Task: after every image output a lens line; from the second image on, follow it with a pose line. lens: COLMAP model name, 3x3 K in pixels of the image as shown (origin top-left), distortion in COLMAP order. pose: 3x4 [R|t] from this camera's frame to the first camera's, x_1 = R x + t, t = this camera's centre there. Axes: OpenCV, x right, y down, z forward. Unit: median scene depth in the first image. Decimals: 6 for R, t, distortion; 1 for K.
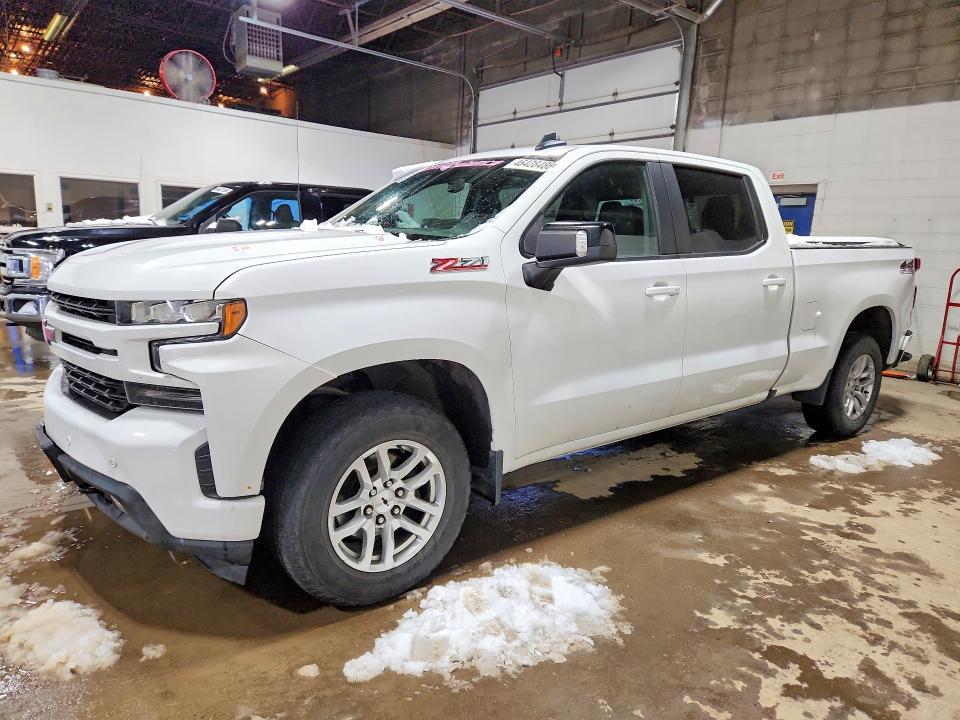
lens RADIAL K [[642.2, 0, 477.2], [0, 642.2, 363.8], [0, 0, 1]] dist [0.042452, -0.023008]
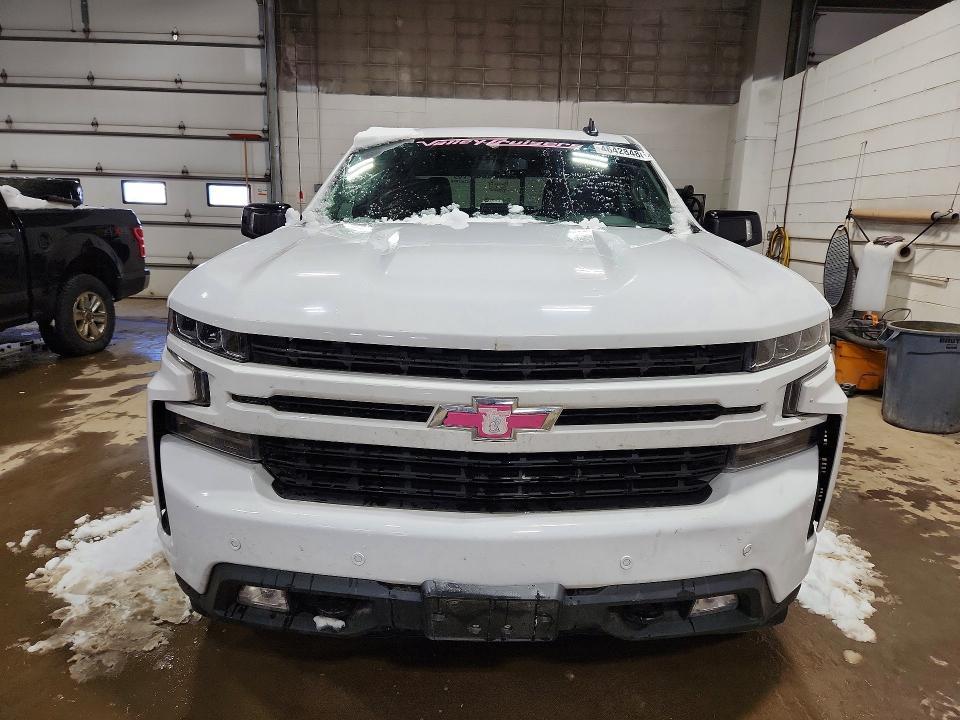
lens RADIAL K [[642.2, 0, 476.8], [0, 642.2, 368.1], [0, 0, 1]] dist [0.042452, -0.023008]
pose [[0.634892, -0.200616, 0.746100, -0.328419], [0.148920, 0.979367, 0.136614, -0.053878], [-0.758112, 0.024374, 0.651668, 0.186260]]
